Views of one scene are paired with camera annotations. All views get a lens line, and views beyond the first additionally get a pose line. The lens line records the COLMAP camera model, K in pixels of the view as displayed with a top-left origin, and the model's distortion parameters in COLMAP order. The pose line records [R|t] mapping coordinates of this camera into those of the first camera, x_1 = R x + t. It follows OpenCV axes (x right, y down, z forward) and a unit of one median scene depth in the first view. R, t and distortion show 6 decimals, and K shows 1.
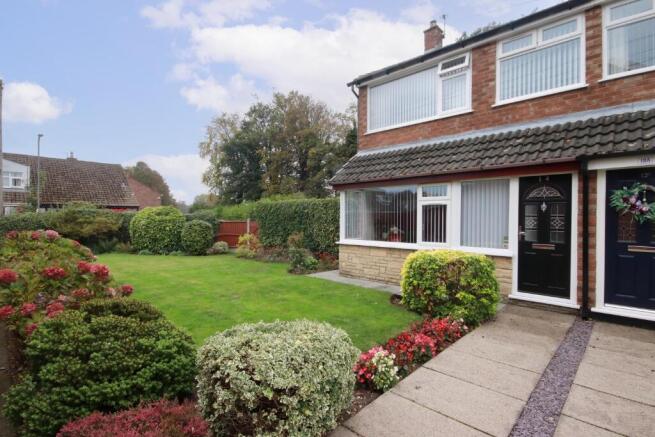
lens RADIAL K [[313.9, 0, 332.4], [0, 313.9, 219.7], [0, 0, 1]] dist [0.021509, -0.018412]
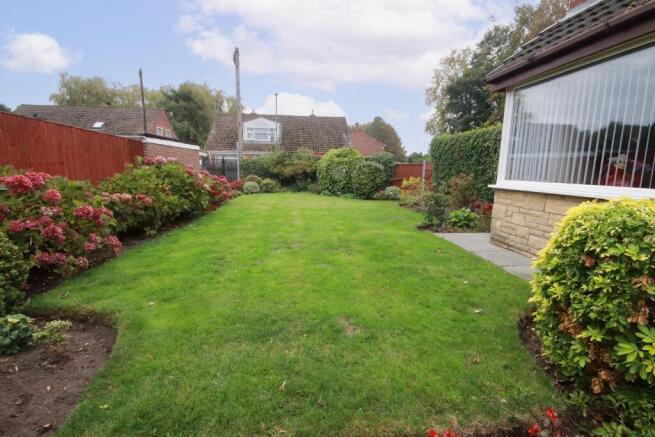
lens RADIAL K [[313.9, 0, 332.4], [0, 313.9, 219.7], [0, 0, 1]] dist [0.021509, -0.018412]
pose [[0.765229, 0.111142, -0.634092, 0.093917], [-0.014436, 0.987699, 0.155699, 0.027051], [0.643597, -0.109991, 0.757420, 0.205015]]
